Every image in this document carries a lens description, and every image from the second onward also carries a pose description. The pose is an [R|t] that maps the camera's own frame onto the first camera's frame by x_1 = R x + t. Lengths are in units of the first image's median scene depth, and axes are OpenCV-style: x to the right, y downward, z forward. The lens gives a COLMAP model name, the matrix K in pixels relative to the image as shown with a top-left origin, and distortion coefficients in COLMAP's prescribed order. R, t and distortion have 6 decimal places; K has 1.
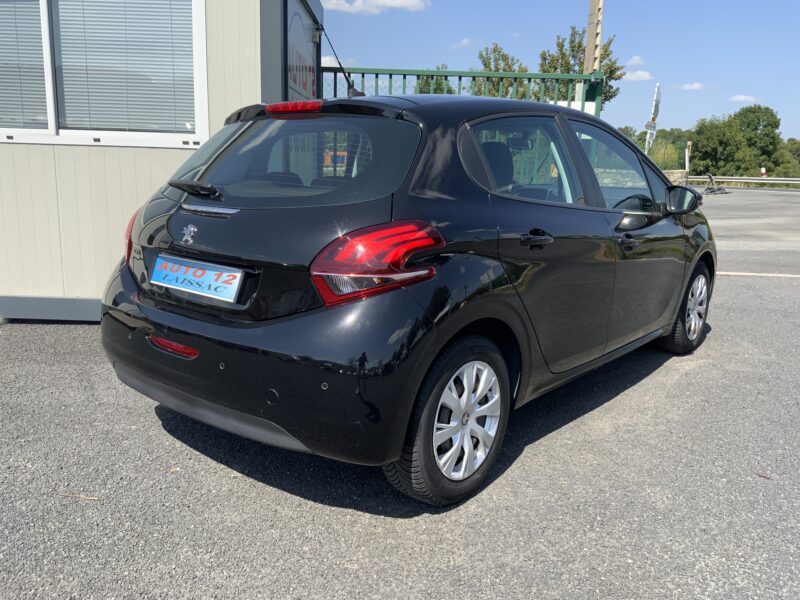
lens RADIAL K [[675.8, 0, 400.0], [0, 675.8, 300.0], [0, 0, 1]] dist [-0.003515, -0.001307]
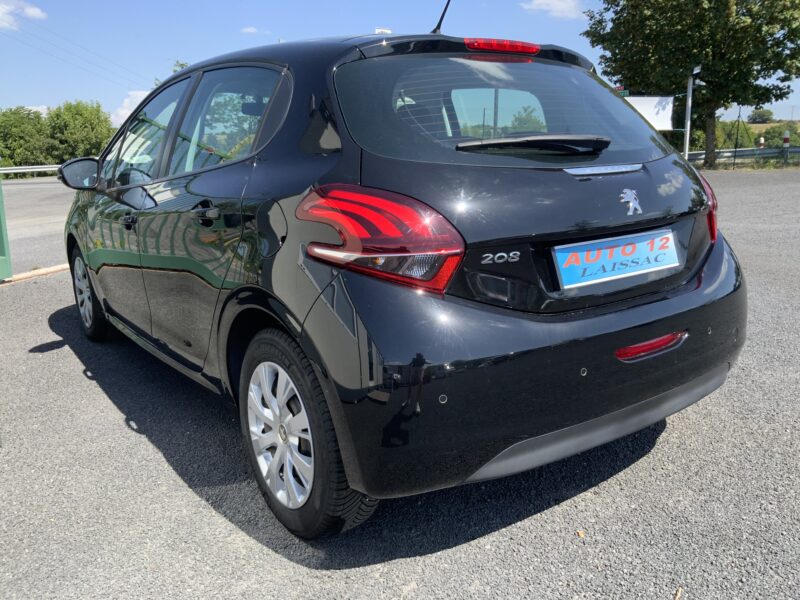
lens RADIAL K [[675.8, 0, 400.0], [0, 675.8, 300.0], [0, 0, 1]] dist [-0.003515, -0.001307]
pose [[0.216680, -0.226653, 0.949567, -1.115933], [0.229048, 0.957328, 0.176239, -0.183560], [-0.948992, 0.179309, 0.259349, 1.048343]]
